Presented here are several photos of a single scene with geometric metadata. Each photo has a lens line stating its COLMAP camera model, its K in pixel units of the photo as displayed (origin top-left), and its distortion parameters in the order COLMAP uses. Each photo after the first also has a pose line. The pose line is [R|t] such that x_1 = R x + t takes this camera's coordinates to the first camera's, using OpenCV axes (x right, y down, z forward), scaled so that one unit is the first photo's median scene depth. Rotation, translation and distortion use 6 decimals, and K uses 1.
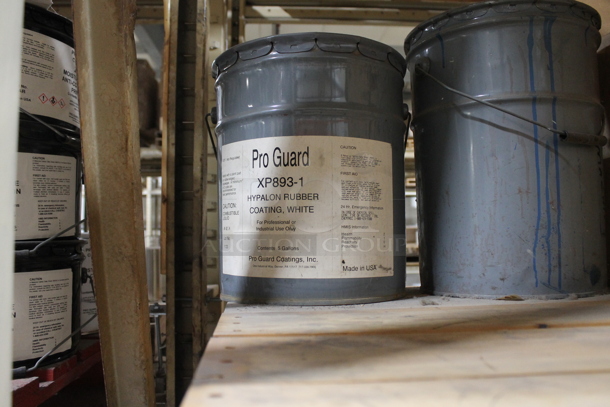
lens RADIAL K [[519.3, 0, 305.0], [0, 519.3, 203.5], [0, 0, 1]] dist [-0.162288, 0.146527]
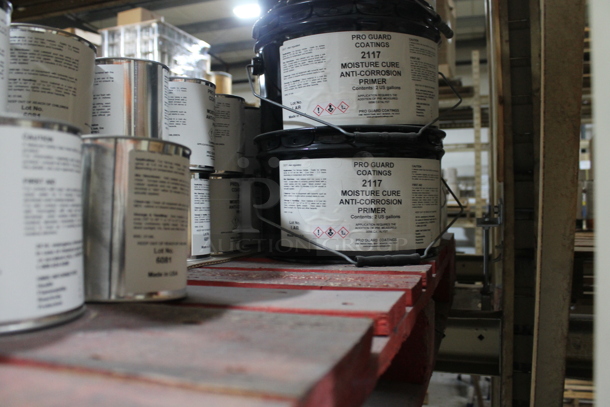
lens RADIAL K [[515.0, 0, 305.0], [0, 515.0, 203.5], [0, 0, 1]] dist [-0.158343, 0.123461]
pose [[0.924832, -0.001289, -0.380374, -0.364491], [0.030460, 0.997034, 0.070679, 0.146235], [0.379155, -0.076952, 0.922128, 0.019232]]
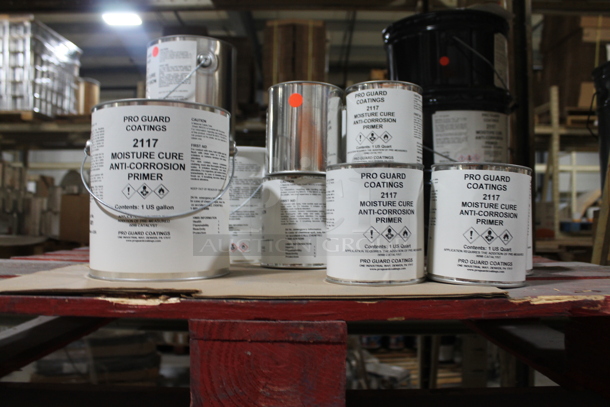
lens RADIAL K [[515.0, 0, 305.0], [0, 515.0, 203.5], [0, 0, 1]] dist [-0.158343, 0.123461]
pose [[0.997403, 0.008262, -0.071548, -1.054748], [-0.004729, 0.998767, 0.049408, 0.101451], [0.071868, -0.048941, 0.996213, -0.609563]]
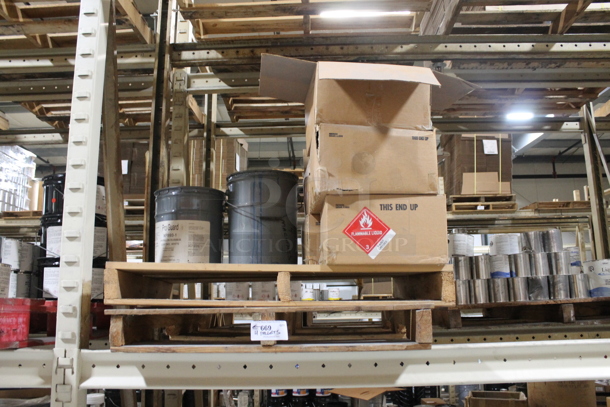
lens RADIAL K [[519.3, 0, 305.0], [0, 519.3, 203.5], [0, 0, 1]] dist [-0.162288, 0.146527]
pose [[0.997125, -0.026436, -0.071014, 0.888004], [0.017871, 0.992777, -0.118639, 0.134518], [0.073637, 0.117028, 0.990395, -1.809565]]
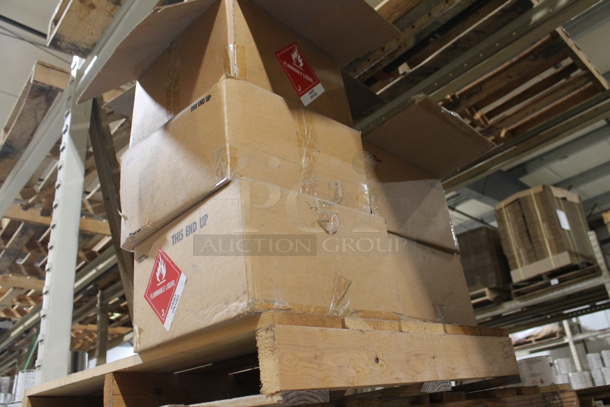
lens RADIAL K [[519.3, 0, 305.0], [0, 519.3, 203.5], [0, 0, 1]] dist [-0.162288, 0.146527]
pose [[0.622987, -0.380320, -0.683552, 2.095365], [0.149295, 0.915595, -0.373358, 0.325634], [0.767853, 0.130546, 0.627184, -0.257540]]
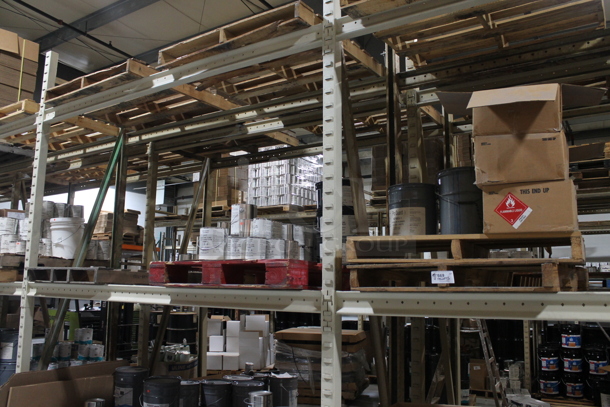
lens RADIAL K [[519.3, 0, 305.0], [0, 519.3, 203.5], [0, 0, 1]] dist [-0.162288, 0.146527]
pose [[0.808251, -0.078689, -0.583556, 1.719915], [0.025180, 0.994743, -0.099259, 0.225851], [0.588299, 0.065533, 0.805984, -2.738258]]
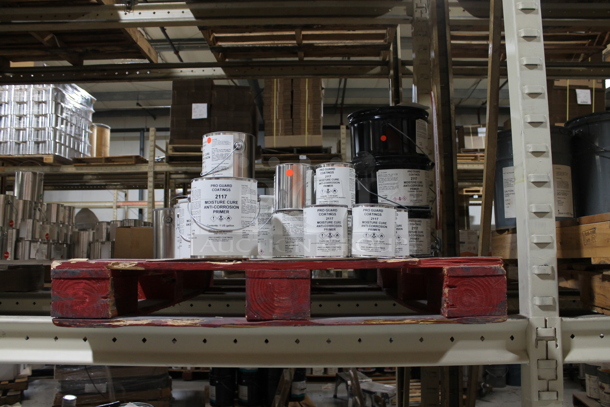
lens RADIAL K [[519.3, 0, 305.0], [0, 519.3, 203.5], [0, 0, 1]] dist [-0.162288, 0.146527]
pose [[0.997364, -0.008289, -0.072085, -0.949723], [0.006712, 0.999733, -0.022103, 0.112105], [0.072249, 0.021561, 0.997154, -1.538073]]
